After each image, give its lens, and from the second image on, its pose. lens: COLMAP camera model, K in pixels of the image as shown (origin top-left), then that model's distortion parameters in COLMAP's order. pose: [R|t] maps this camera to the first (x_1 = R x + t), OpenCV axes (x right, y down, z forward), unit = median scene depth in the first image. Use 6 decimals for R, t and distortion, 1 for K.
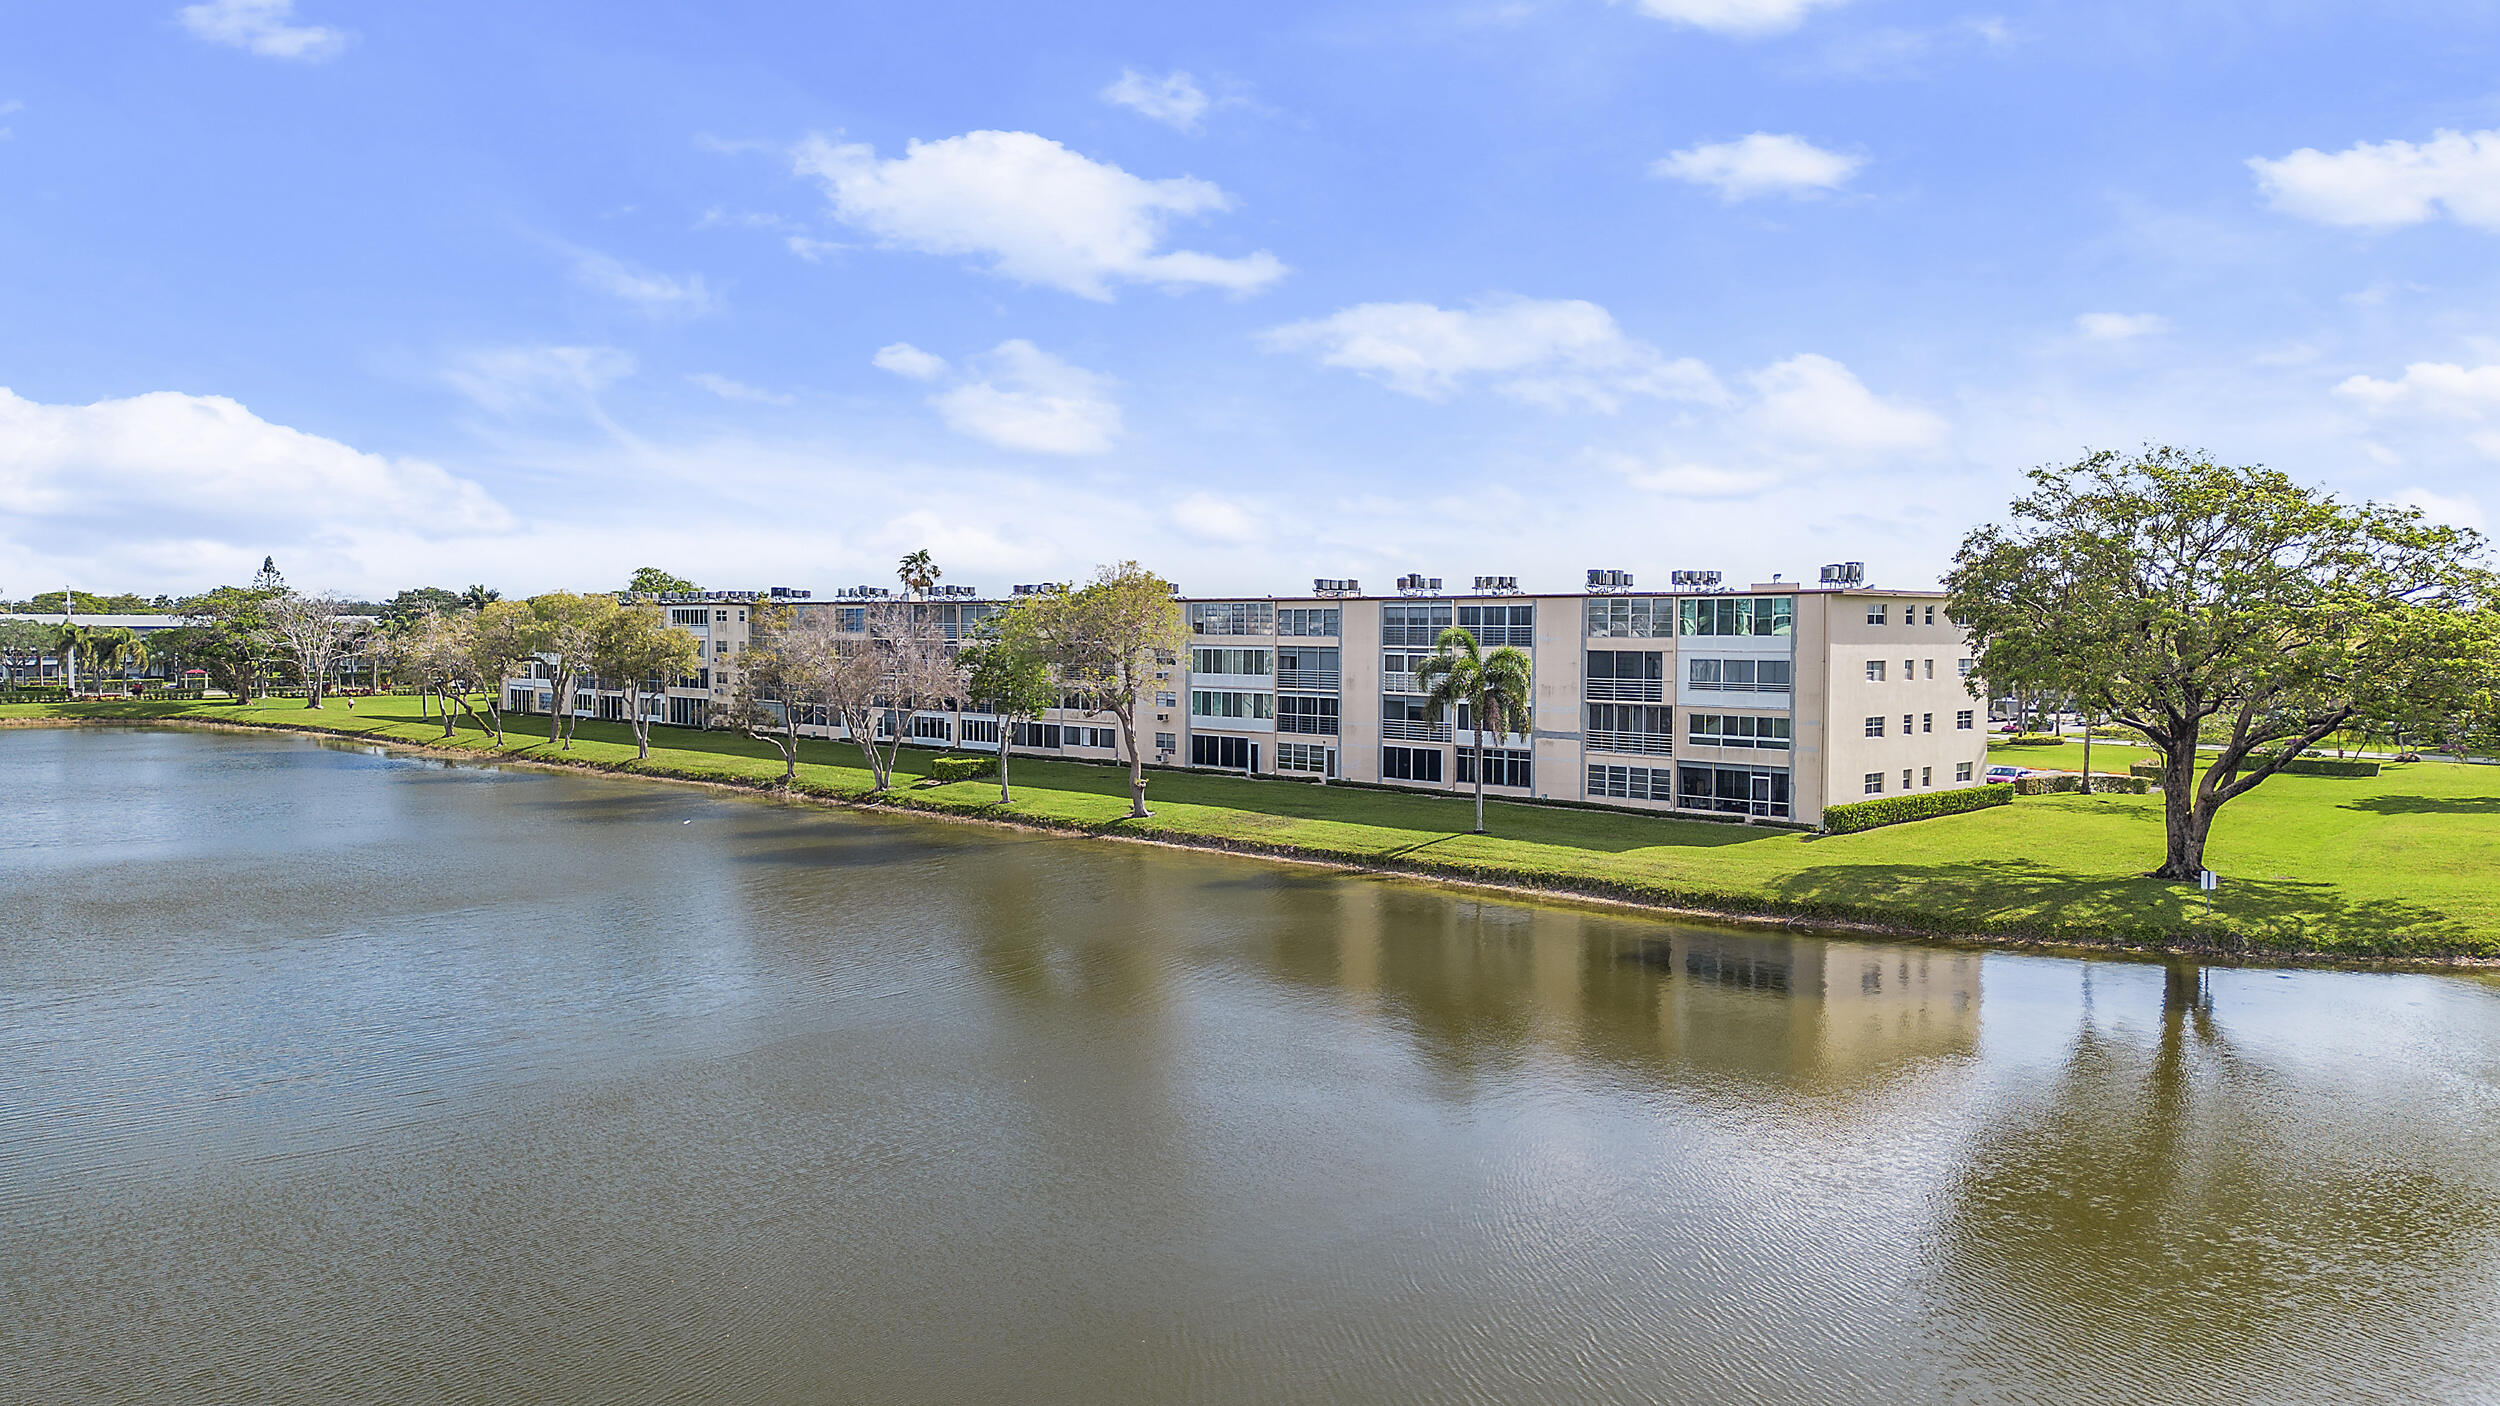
lens RADIAL K [[1761.6, 0, 1250.0], [0, 1761.6, 703.0], [0, 0, 1]] dist [0.092956, -0.101532]
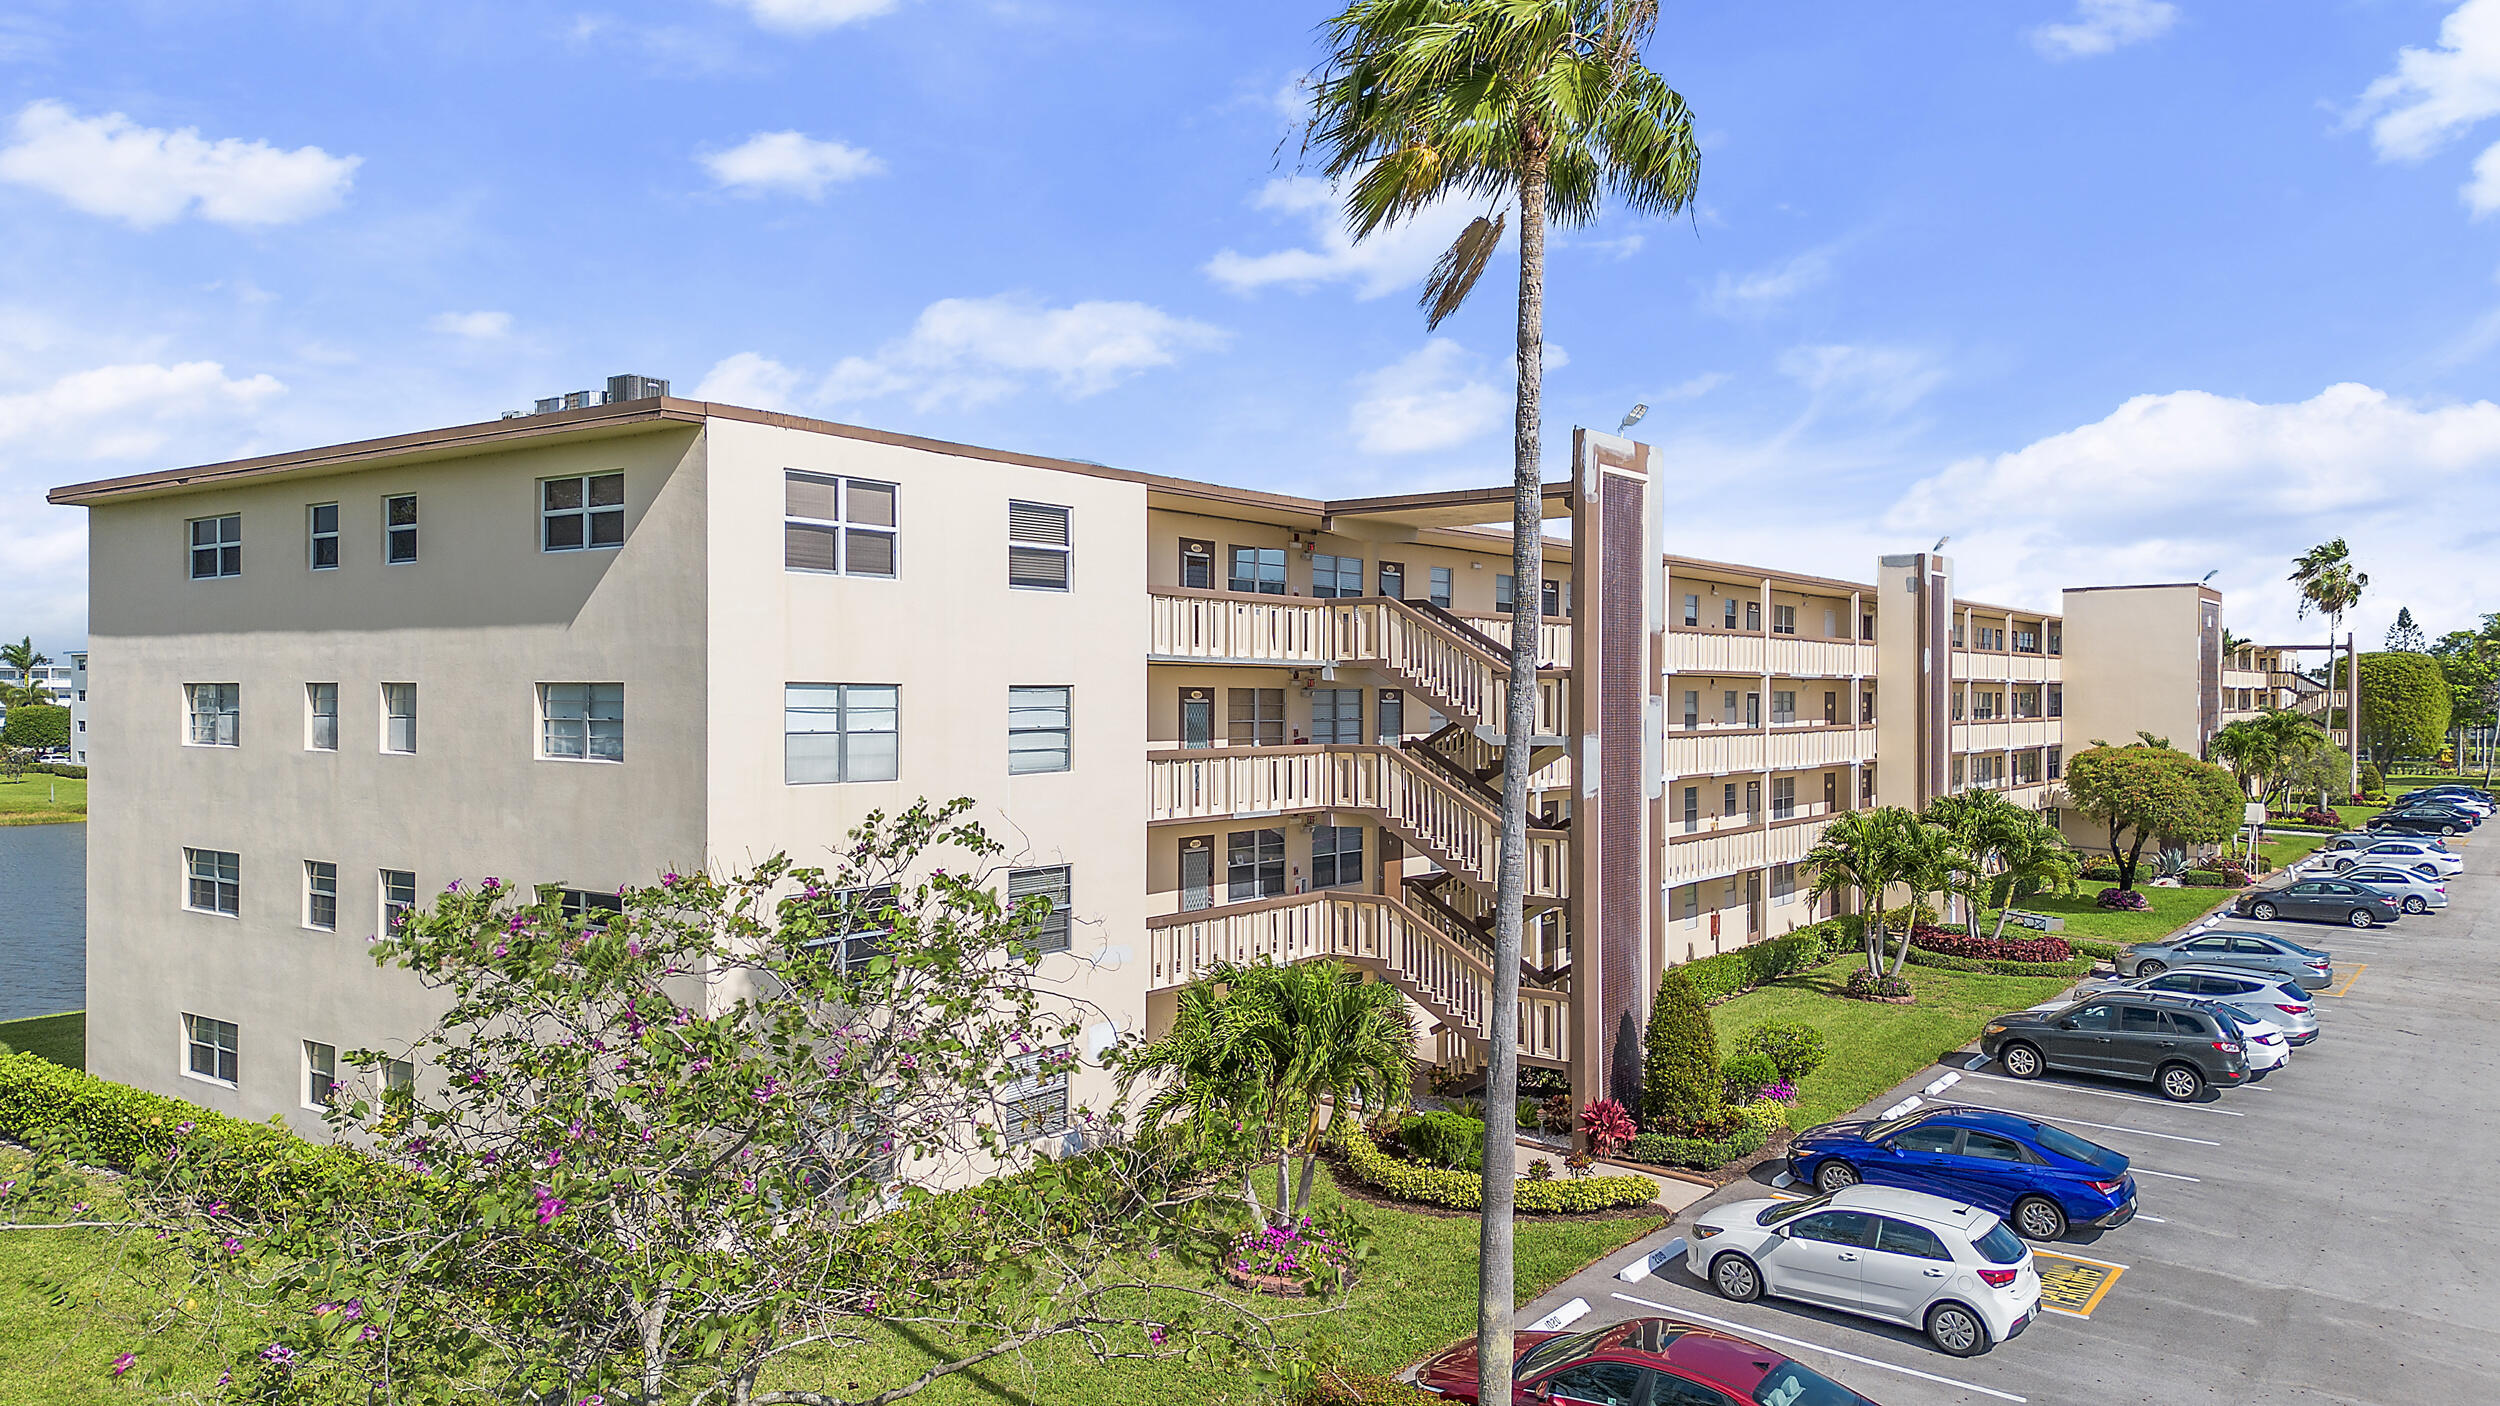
lens RADIAL K [[1761.6, 0, 1250.0], [0, 1761.6, 703.0], [0, 0, 1]] dist [0.092956, -0.101532]
pose [[0.141179, -0.003157, -0.989979, 0.674392], [-0.043350, 0.999016, -0.009368, -0.023866], [0.989034, 0.044238, 0.140904, 1.078385]]
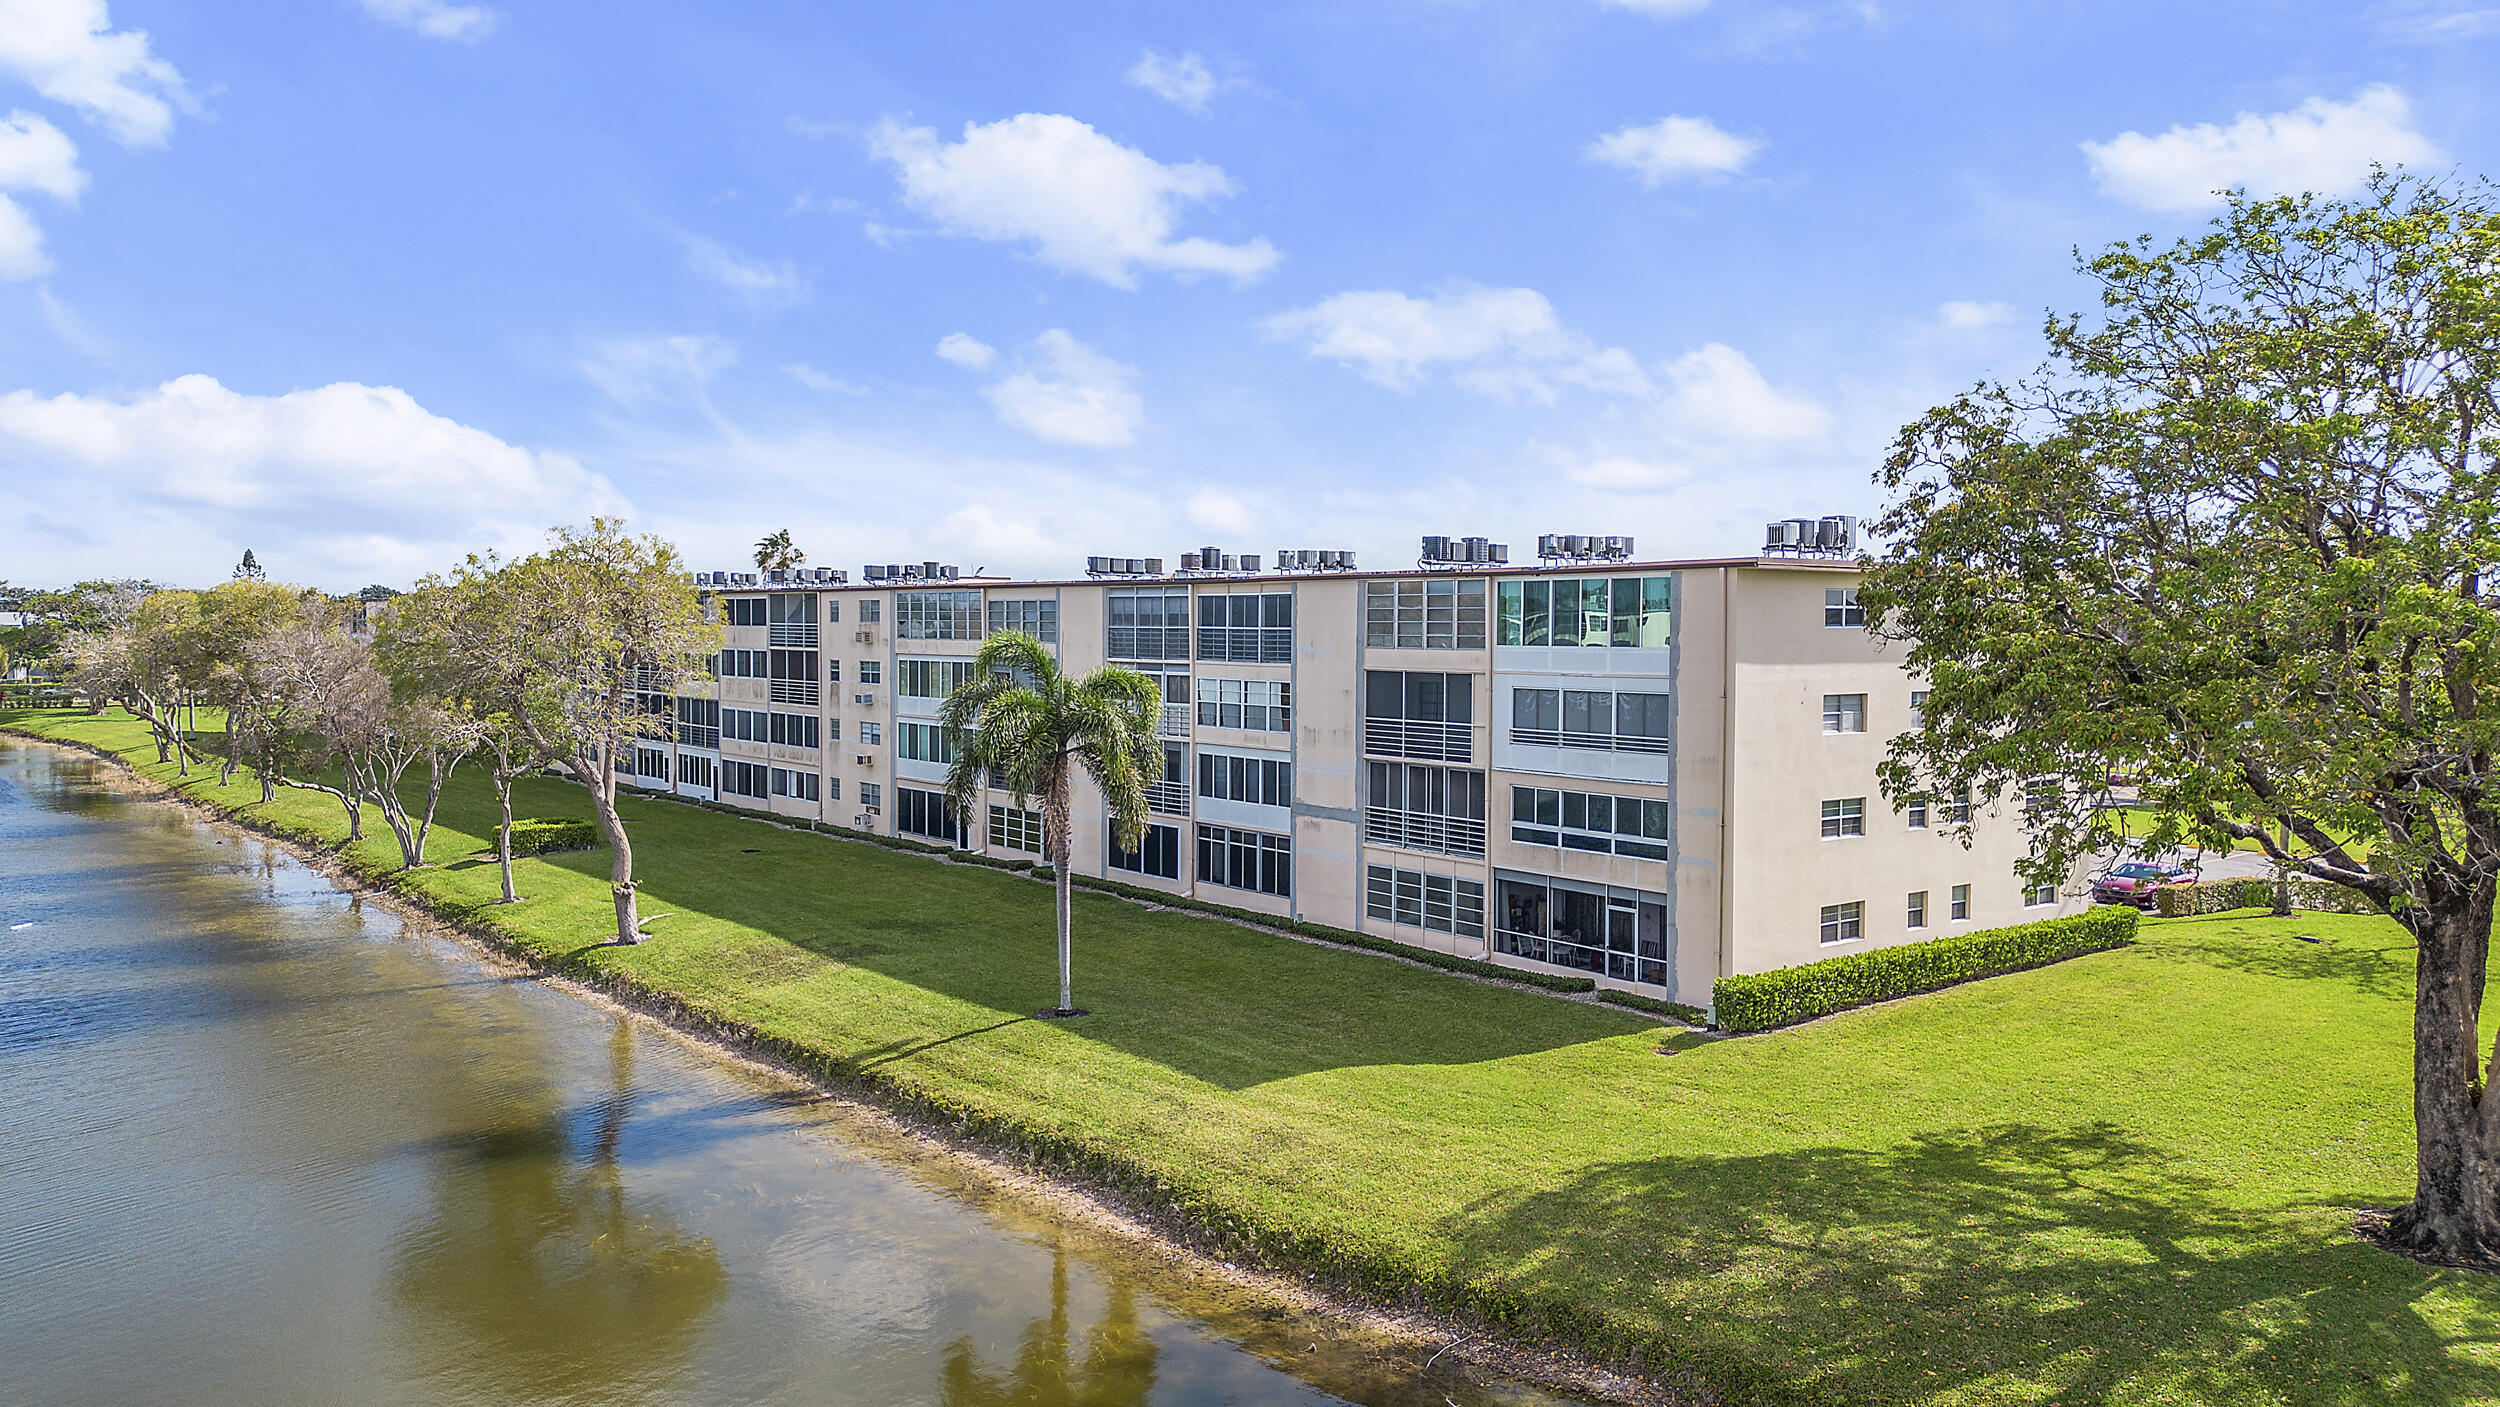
lens RADIAL K [[1766.4, 0, 1267.7], [0, 1766.4, 701.8], [0, 0, 1]] dist [0.117807, -0.100872]
pose [[0.994895, 0.006070, -0.100733, 0.218860], [-0.006124, 0.999981, -0.000221, -0.019080], [0.100729, 0.000837, 0.994914, 0.419511]]
